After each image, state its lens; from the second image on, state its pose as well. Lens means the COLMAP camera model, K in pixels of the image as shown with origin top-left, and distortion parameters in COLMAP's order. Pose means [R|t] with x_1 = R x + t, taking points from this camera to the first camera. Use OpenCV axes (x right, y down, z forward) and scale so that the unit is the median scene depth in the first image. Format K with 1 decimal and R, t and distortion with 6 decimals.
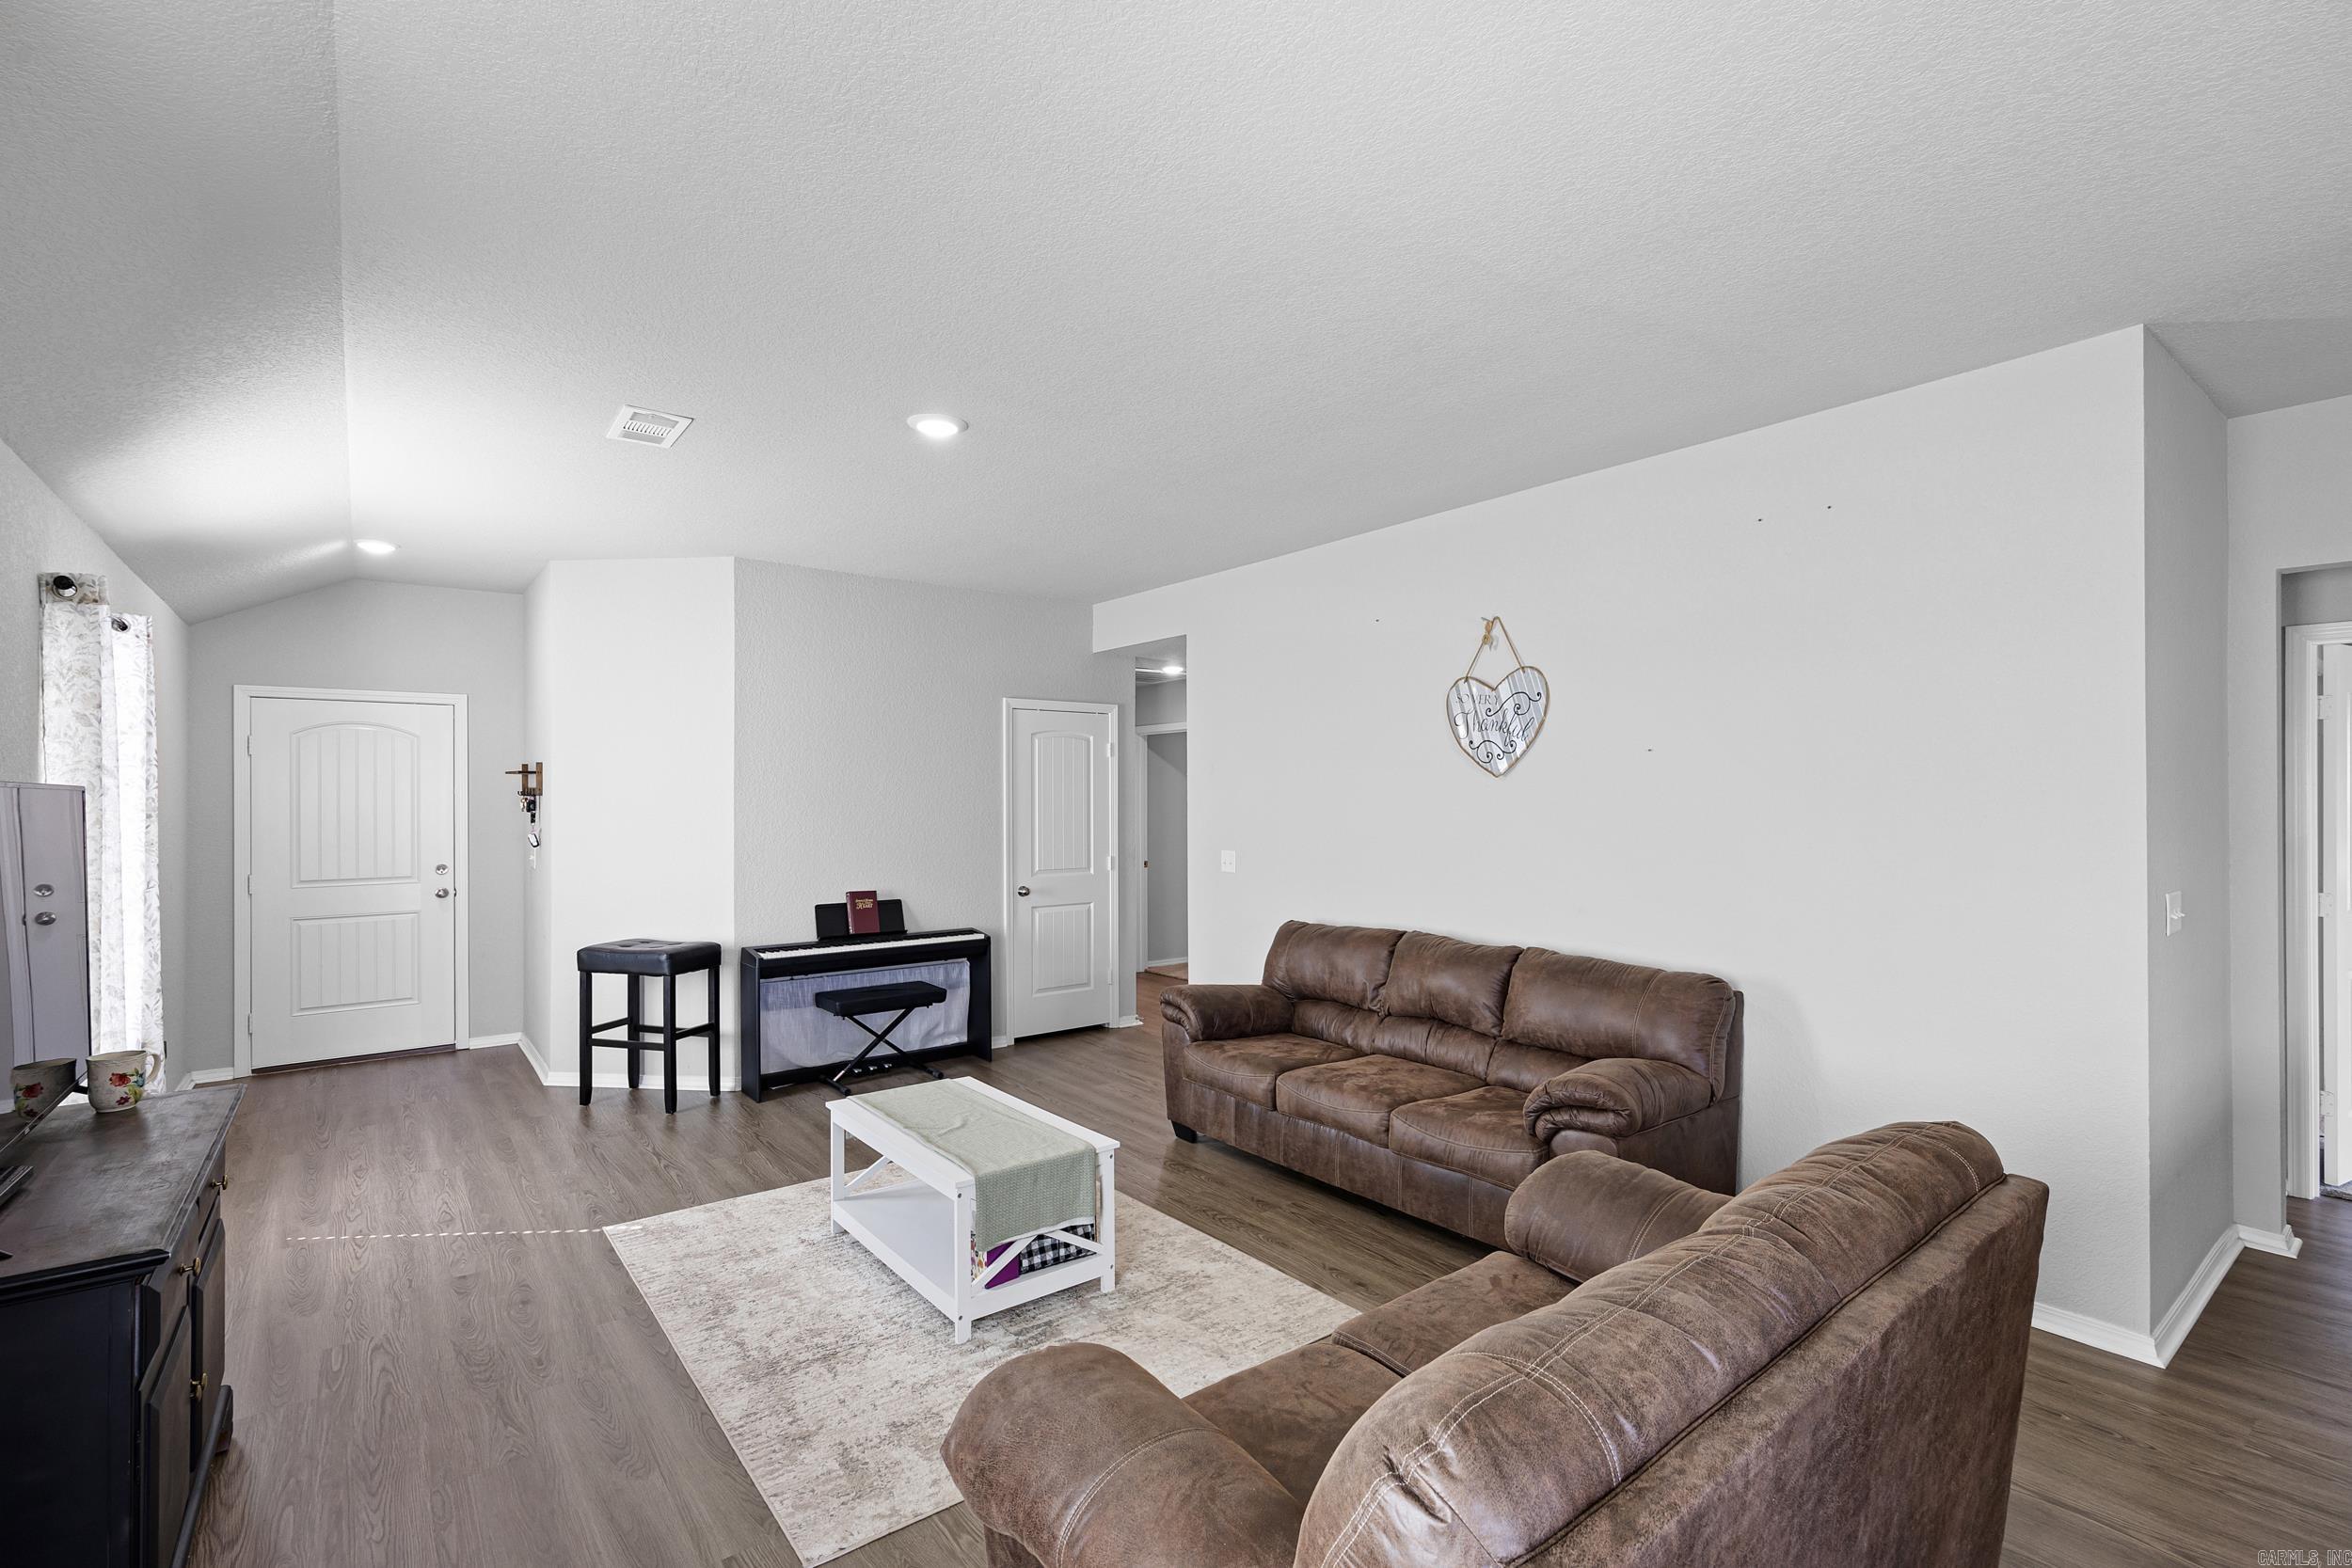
lens RADIAL K [[1052.6, 0, 1187.0], [0, 1052.6, 780.4], [0, 0, 1]] dist [-0.003201, -0.000328]
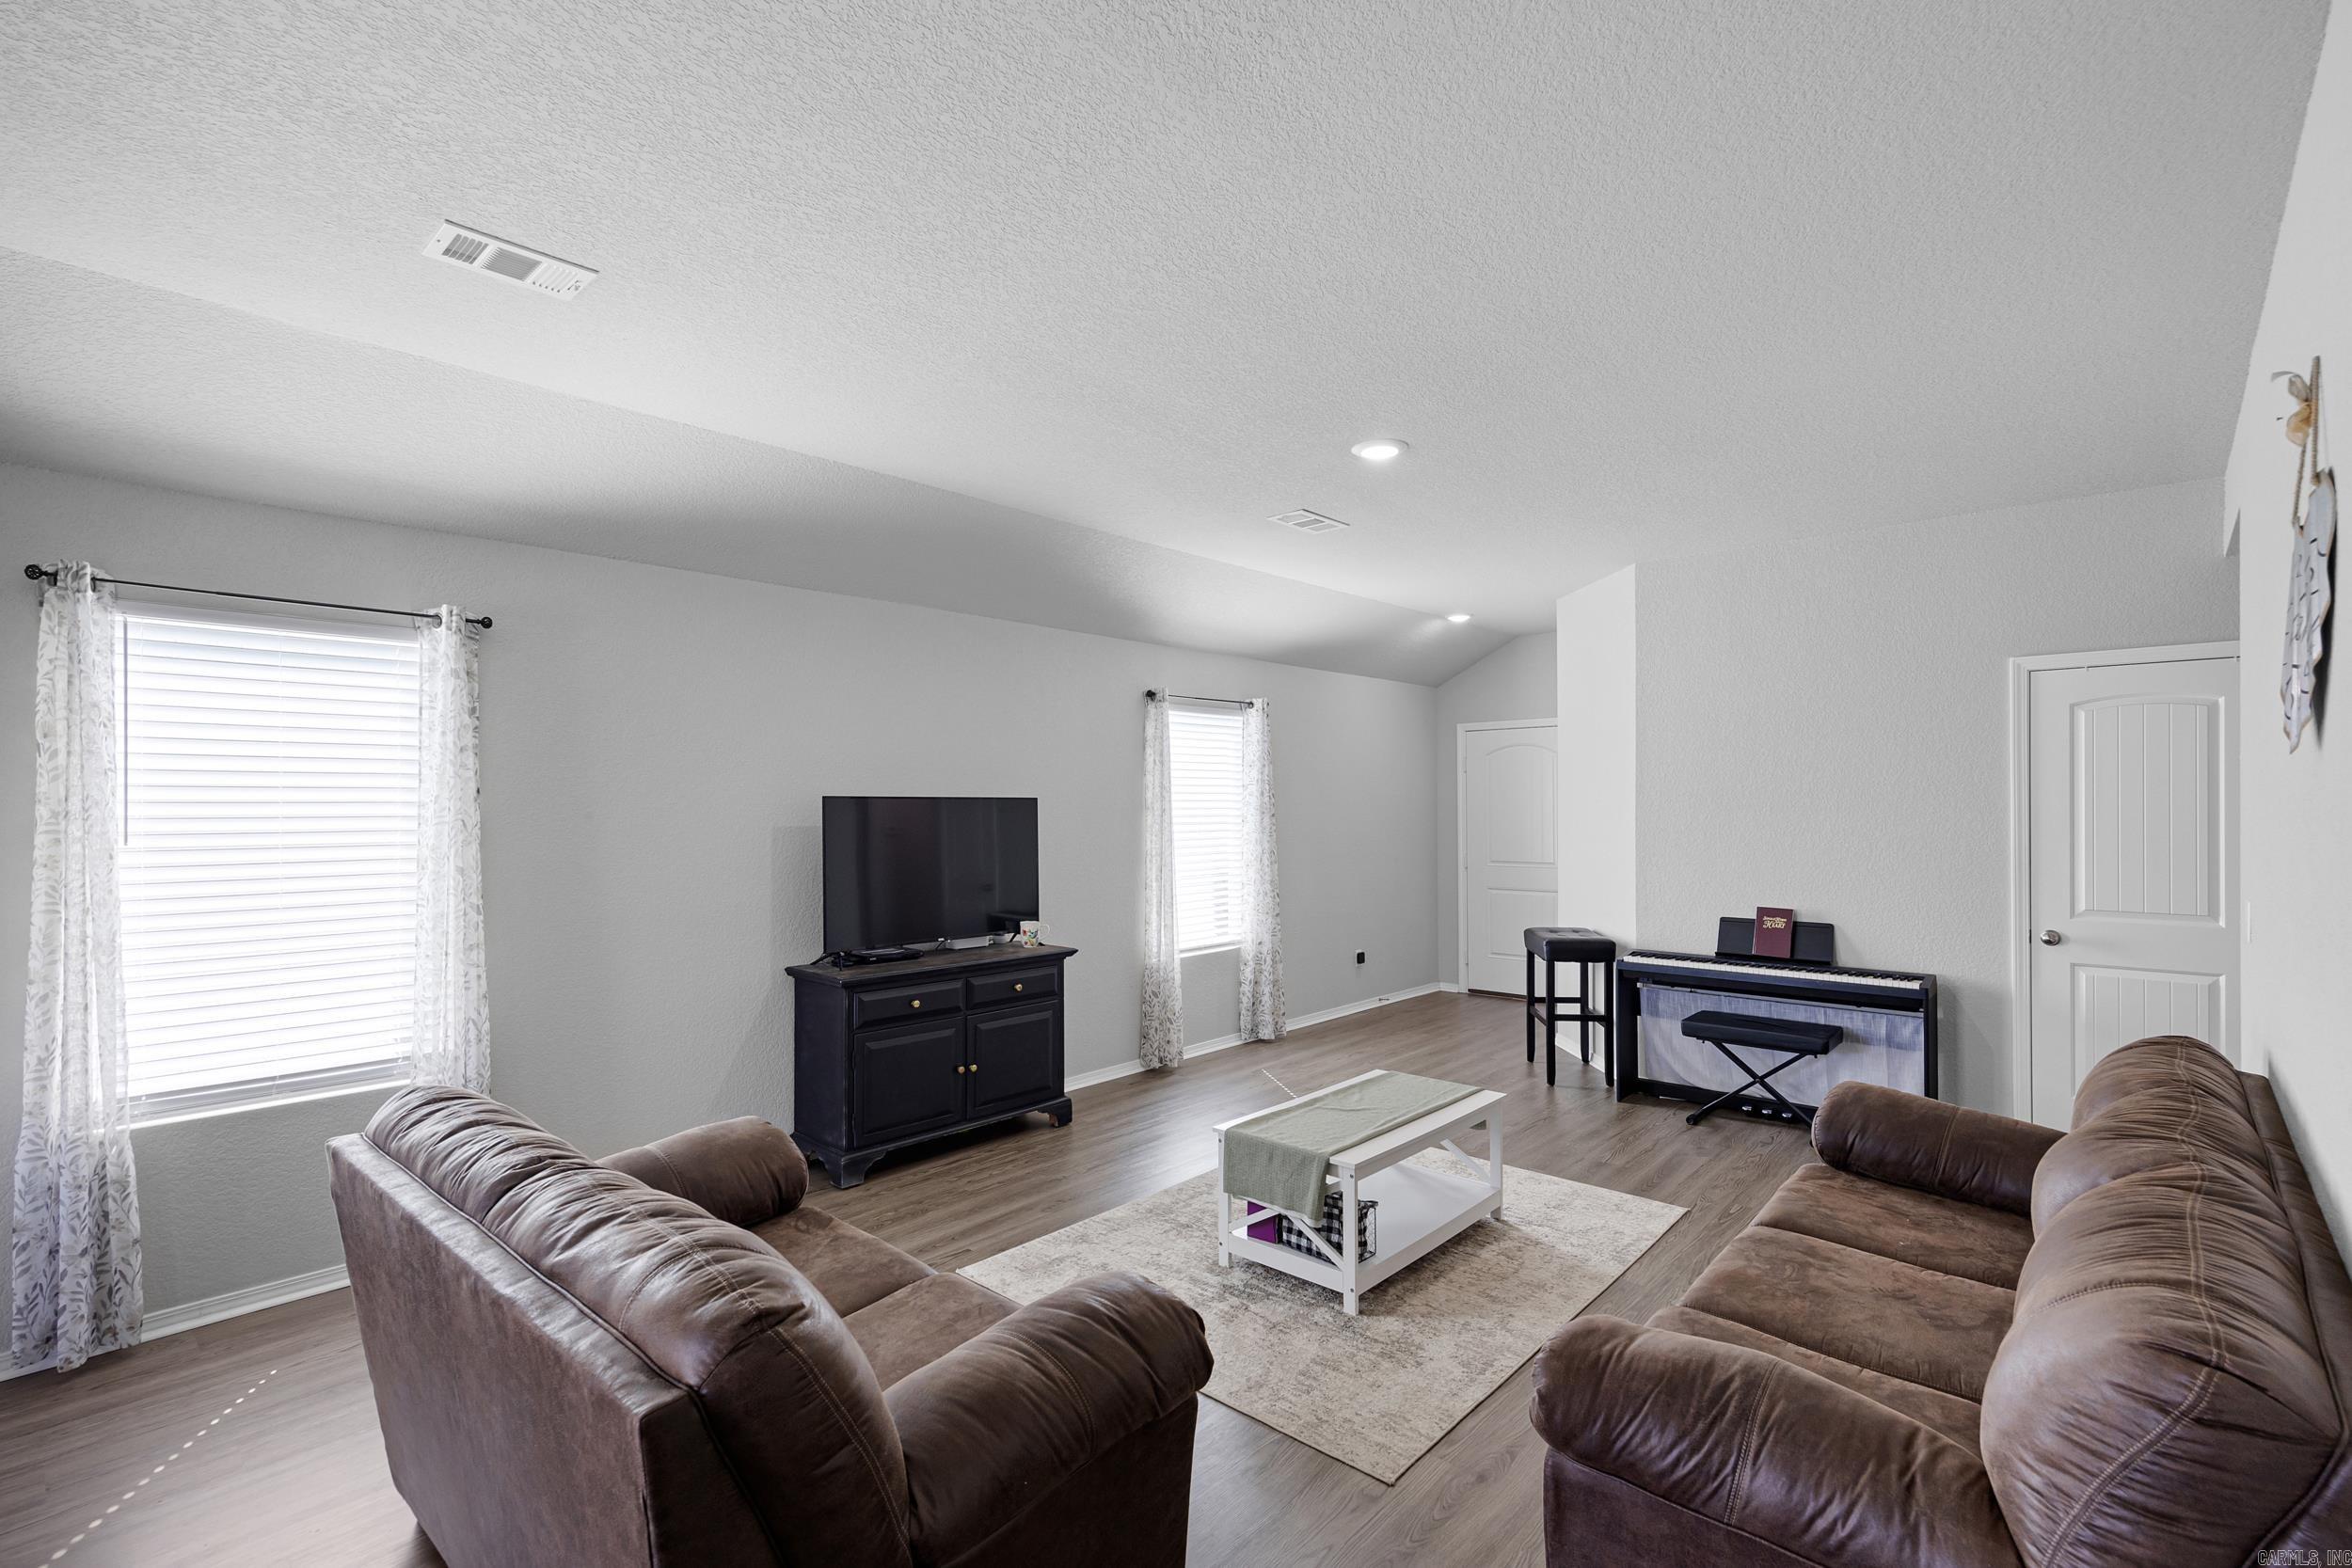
lens RADIAL K [[1052.6, 0, 1187.0], [0, 1052.6, 780.4], [0, 0, 1]] dist [-0.003201, -0.000328]
pose [[0.179072, -0.016094, -0.983704, 0.479189], [0.020339, 0.999713, -0.012653, 0.000651], [0.983626, -0.017742, 0.179348, 0.379705]]
